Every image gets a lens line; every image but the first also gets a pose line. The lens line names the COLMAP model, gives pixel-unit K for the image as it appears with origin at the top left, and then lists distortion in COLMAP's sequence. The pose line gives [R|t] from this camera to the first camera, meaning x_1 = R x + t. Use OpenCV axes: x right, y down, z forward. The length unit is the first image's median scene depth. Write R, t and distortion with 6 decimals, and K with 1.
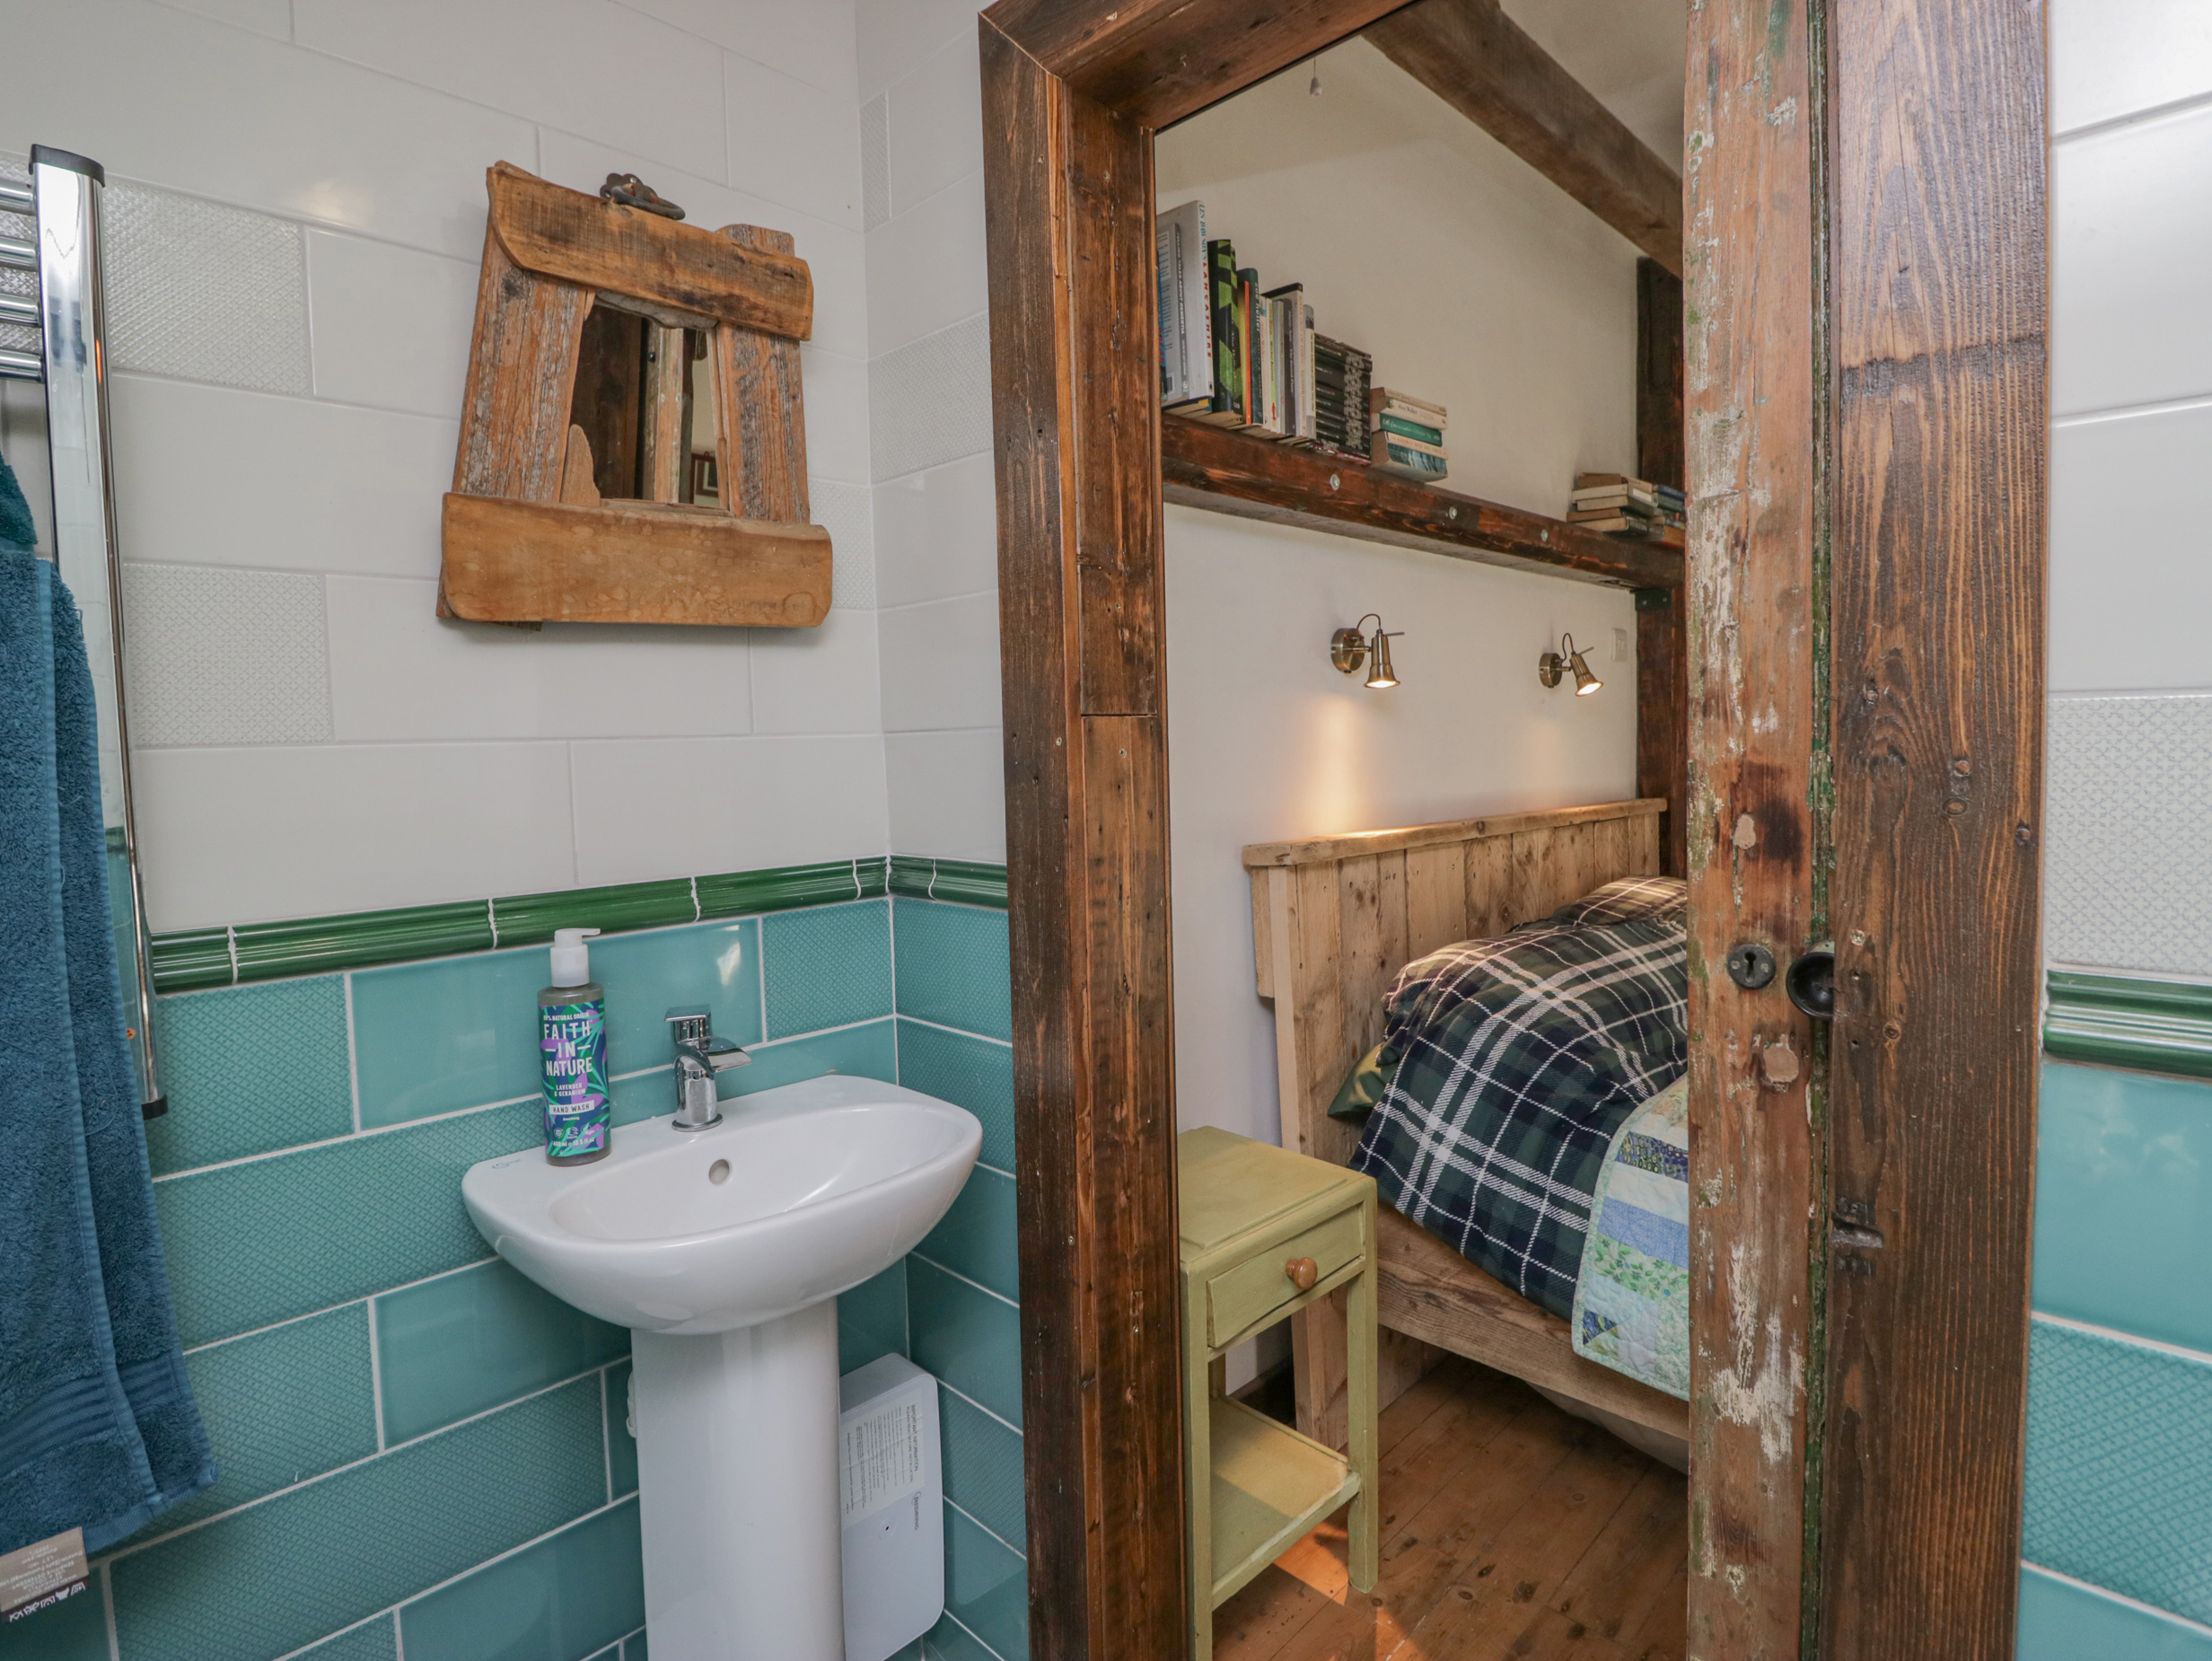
lens RADIAL K [[1153.2, 0, 1118.6], [0, 1153.2, 799.0], [0, 0, 1]] dist [0.003124, -0.014804]
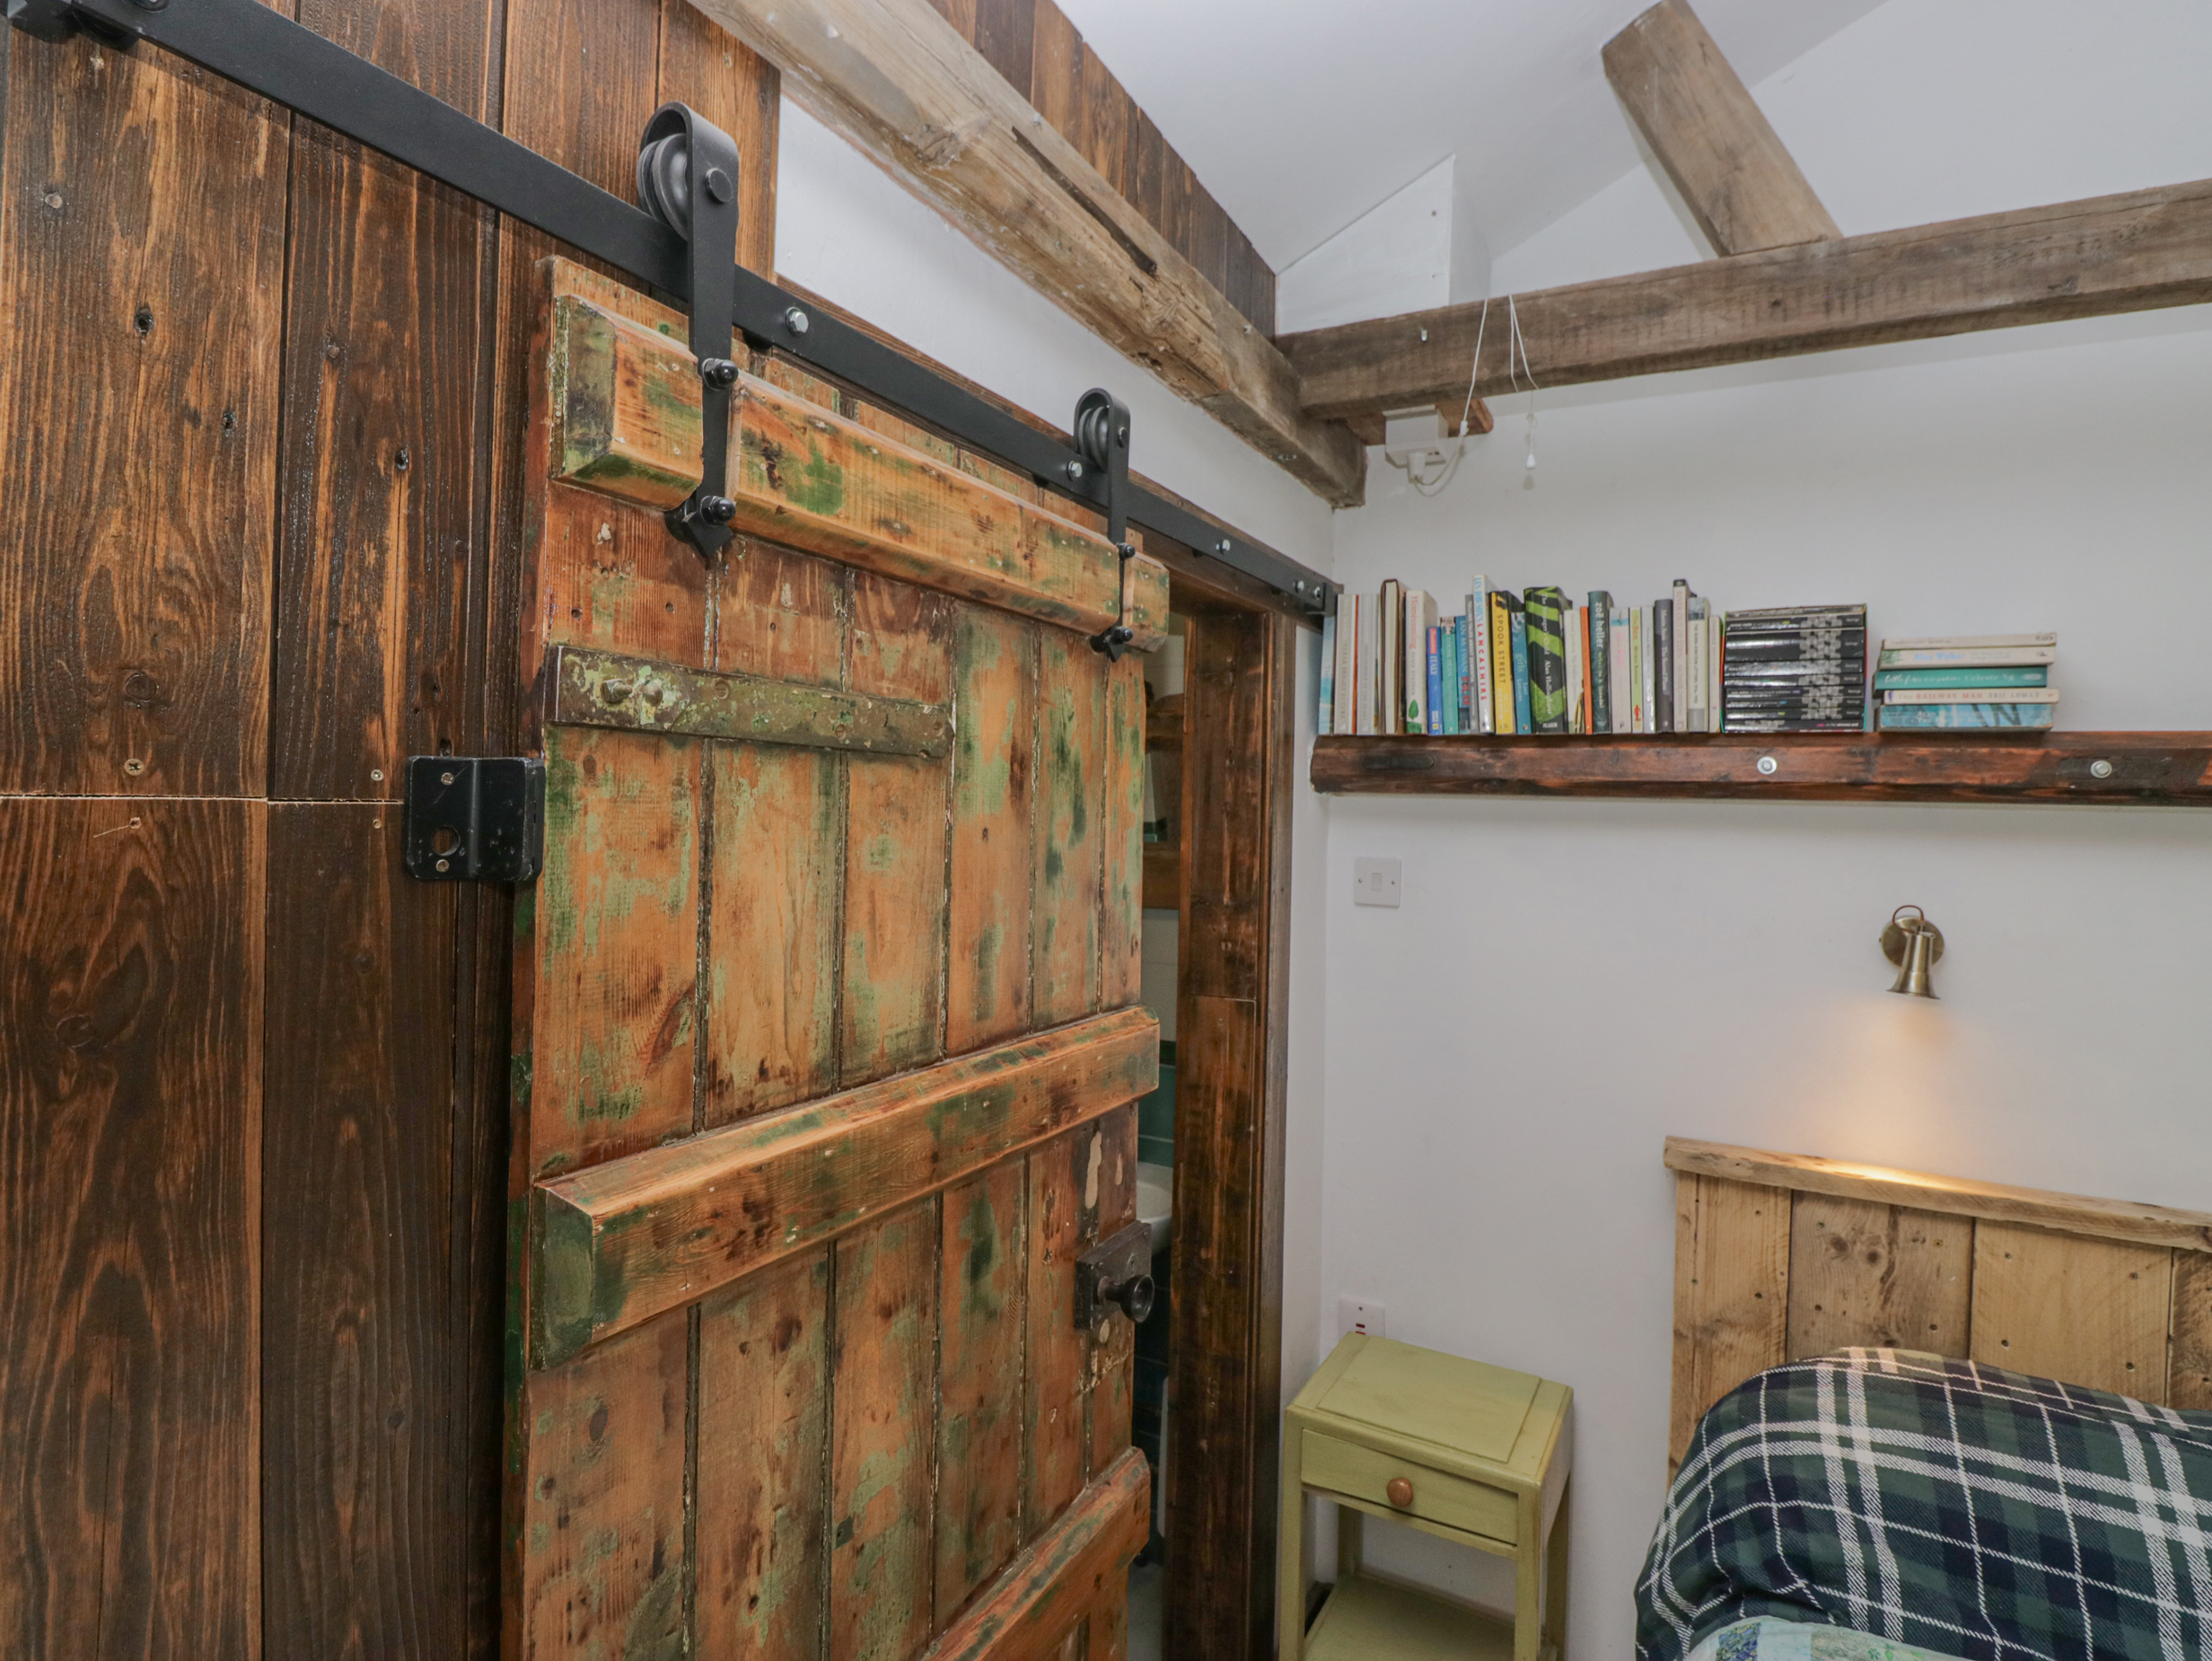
lens RADIAL K [[1152.8, 0, 1112.2], [0, 1152.8, 805.6], [0, 0, 1]] dist [-0.000338, -0.013328]
pose [[0.271513, 0.033864, -0.961839, 1.901913], [-0.079757, 0.996735, 0.012578, -0.445191], [0.959124, 0.073298, 0.273328, 0.554037]]
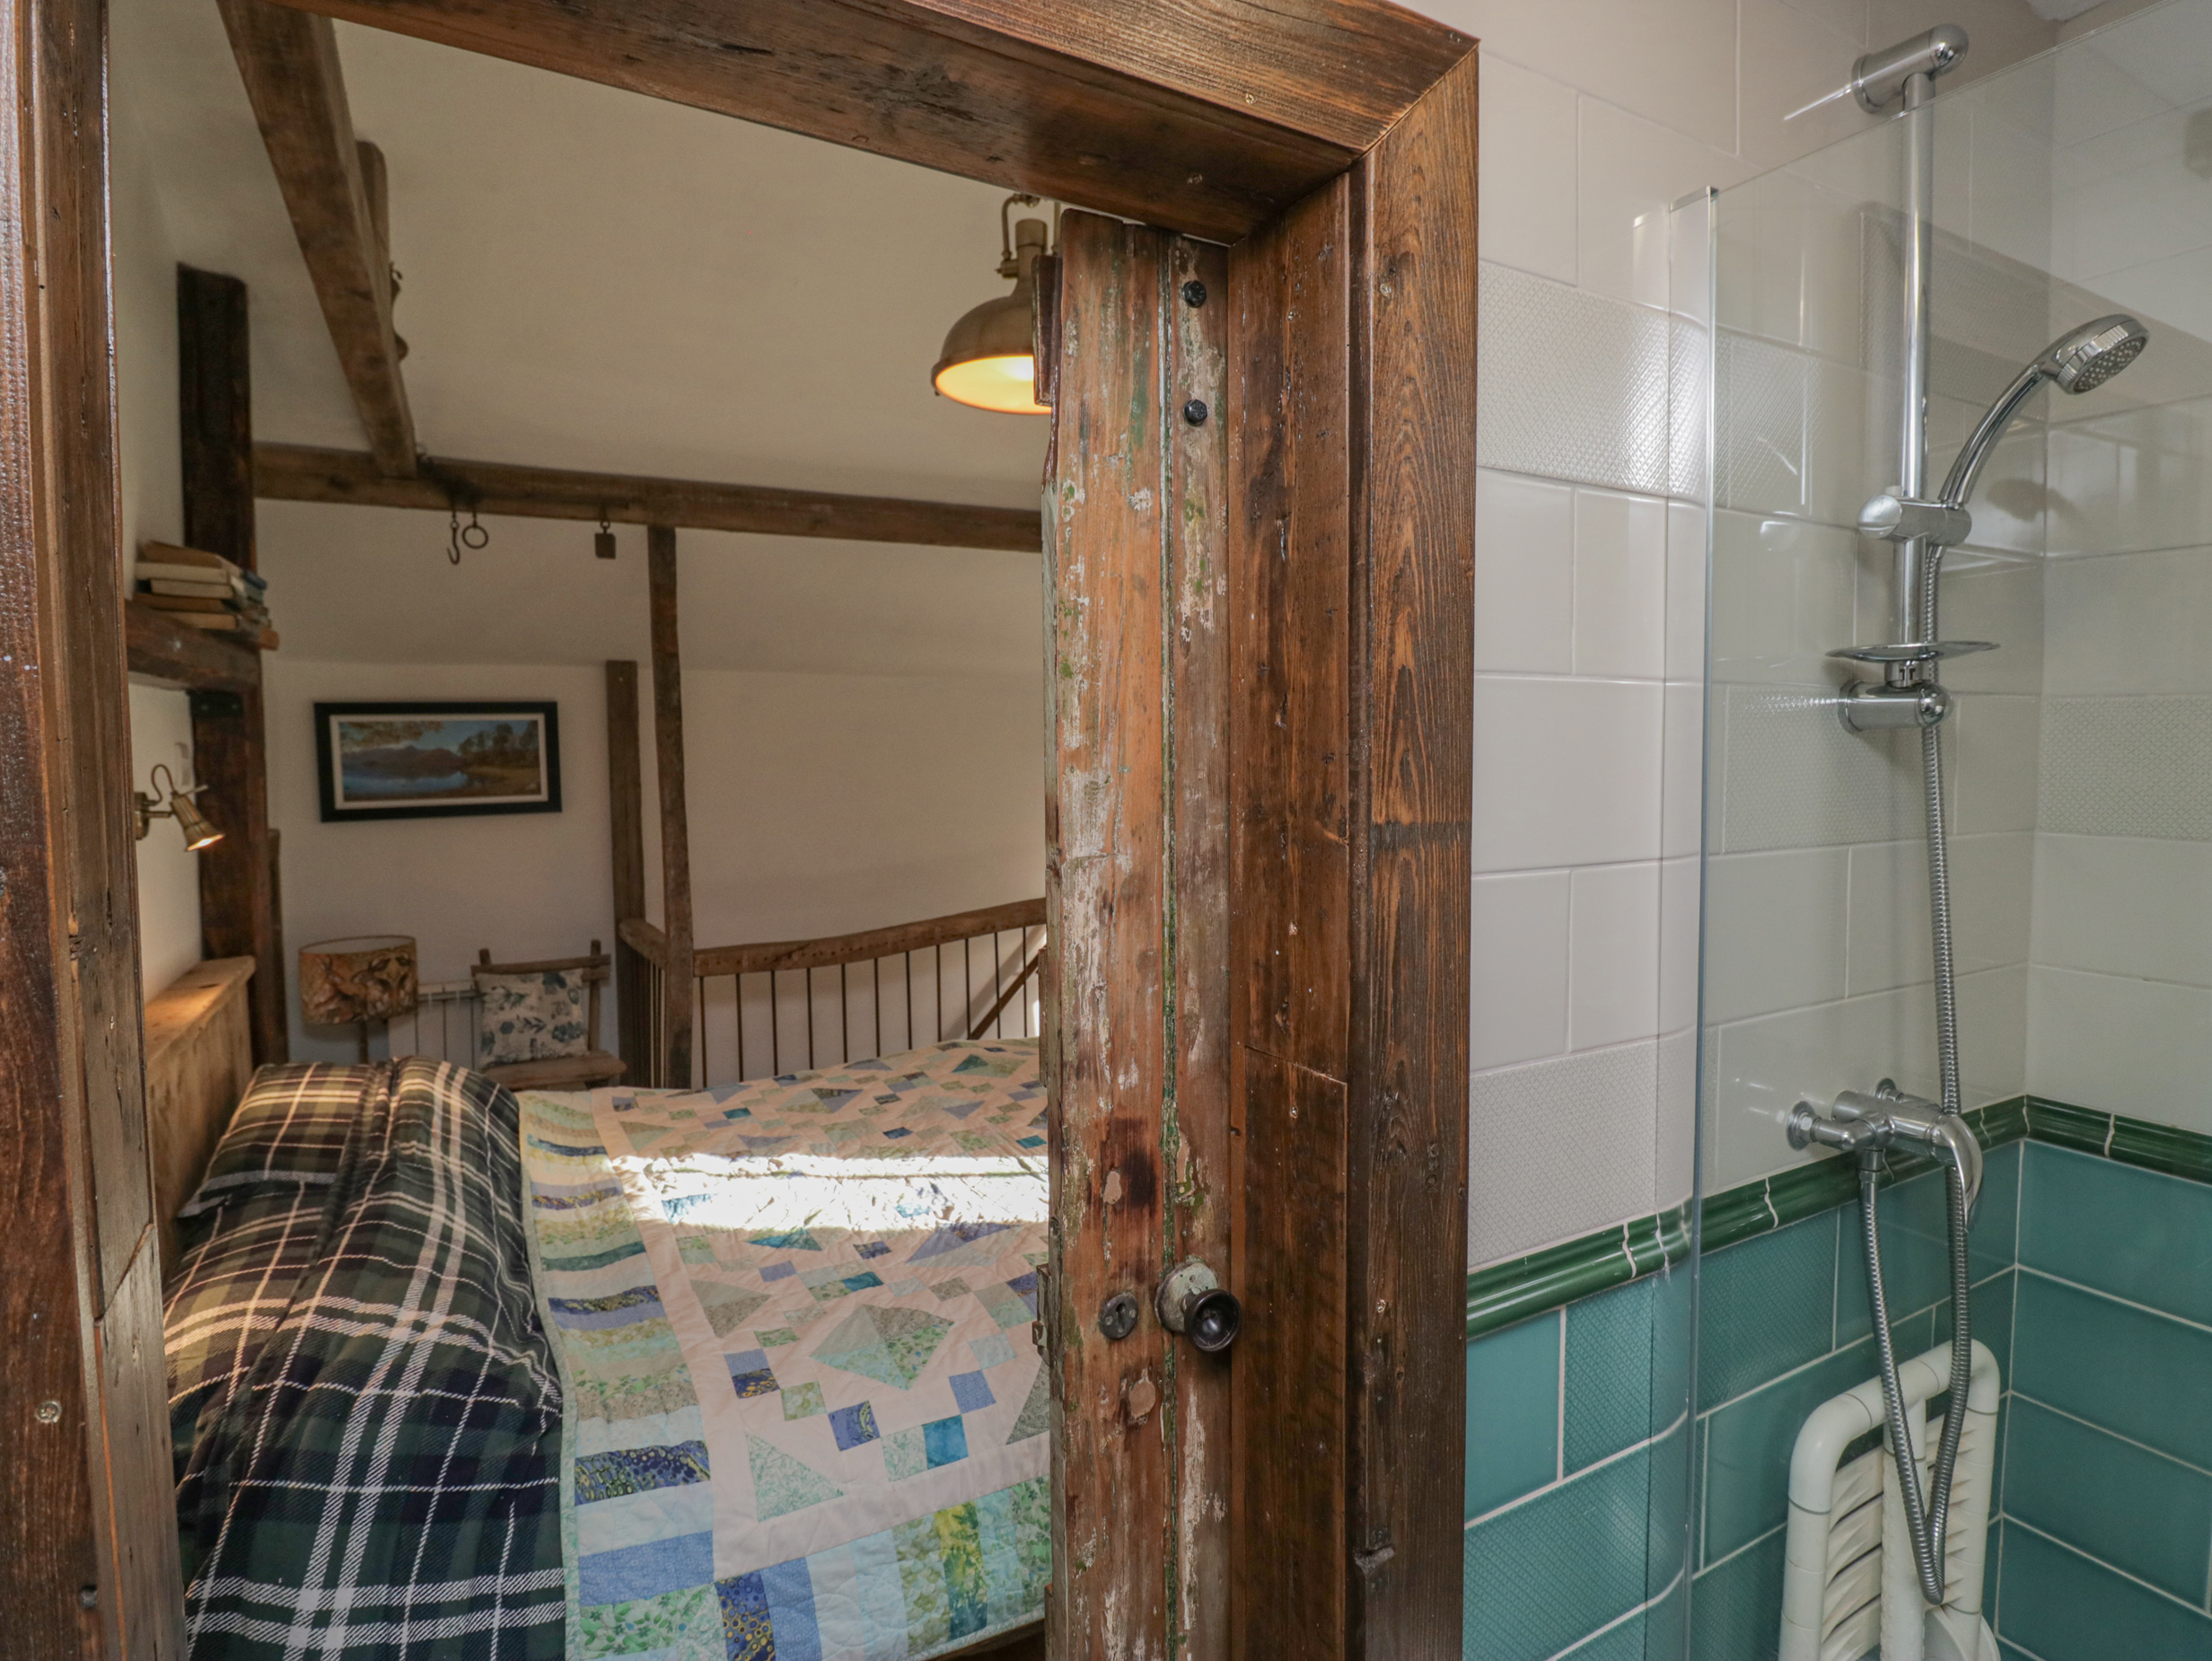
lens RADIAL K [[1153.2, 0, 1118.6], [0, 1153.2, 799.0], [0, 0, 1]] dist [0.003124, -0.014804]
pose [[0.281262, -0.027223, 0.959245, -0.397579], [0.048066, 0.998742, 0.014250, -0.311968], [-0.958426, 0.042099, 0.282217, 0.668104]]
